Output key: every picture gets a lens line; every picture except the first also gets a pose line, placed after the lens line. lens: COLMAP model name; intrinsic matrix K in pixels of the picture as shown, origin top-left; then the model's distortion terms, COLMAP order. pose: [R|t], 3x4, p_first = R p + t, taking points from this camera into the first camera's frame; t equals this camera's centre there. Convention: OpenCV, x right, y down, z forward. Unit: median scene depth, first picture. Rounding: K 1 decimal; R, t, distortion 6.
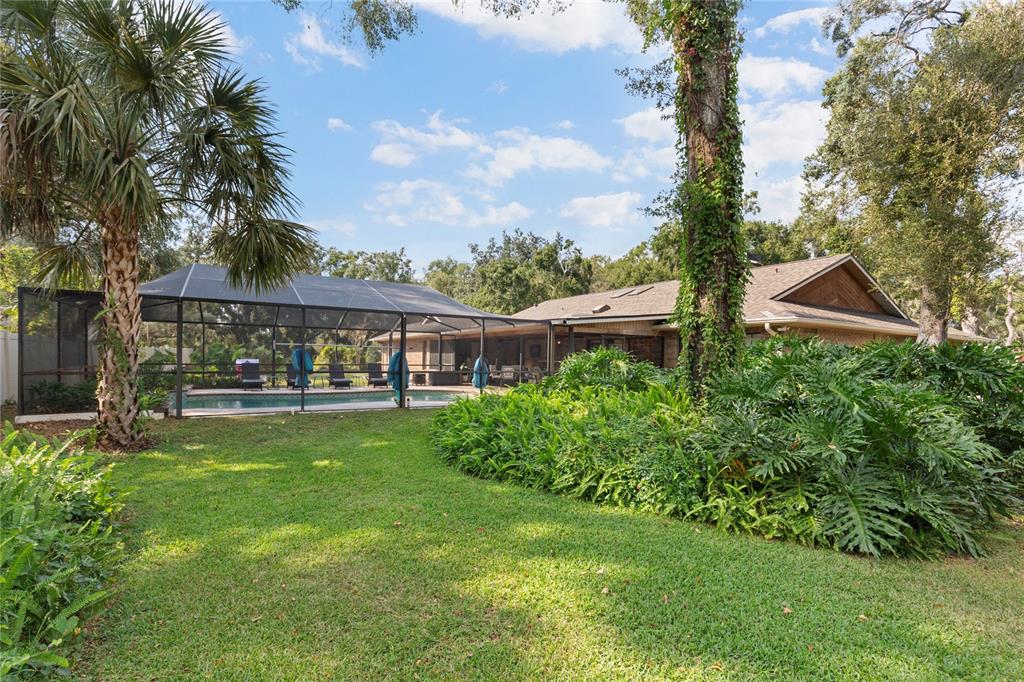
lens RADIAL K [[468.2, 0, 520.2], [0, 468.2, 349.1], [0, 0, 1]] dist [-0.000860, 0.000064]
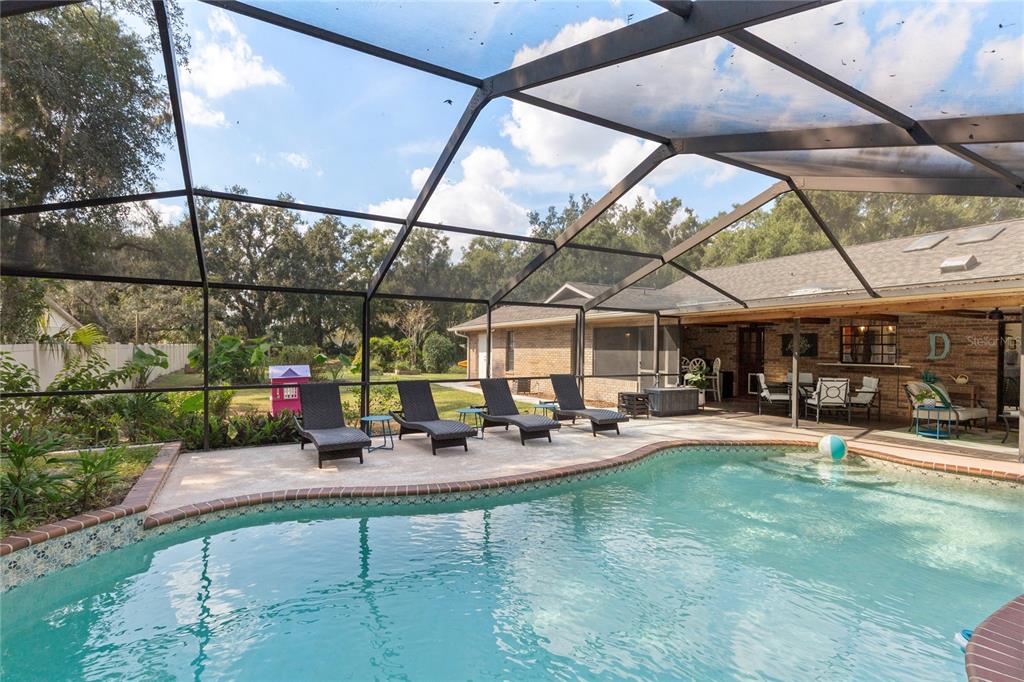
lens RADIAL K [[468.2, 0, 504.2], [0, 468.2, 340.2], [0, 0, 1]] dist [-0.000860, 0.000064]
pose [[0.999405, -0.006180, -0.033941, -0.122092], [0.006091, 0.999978, -0.002707, -0.001284], [0.033957, 0.002499, 0.999420, 0.182144]]
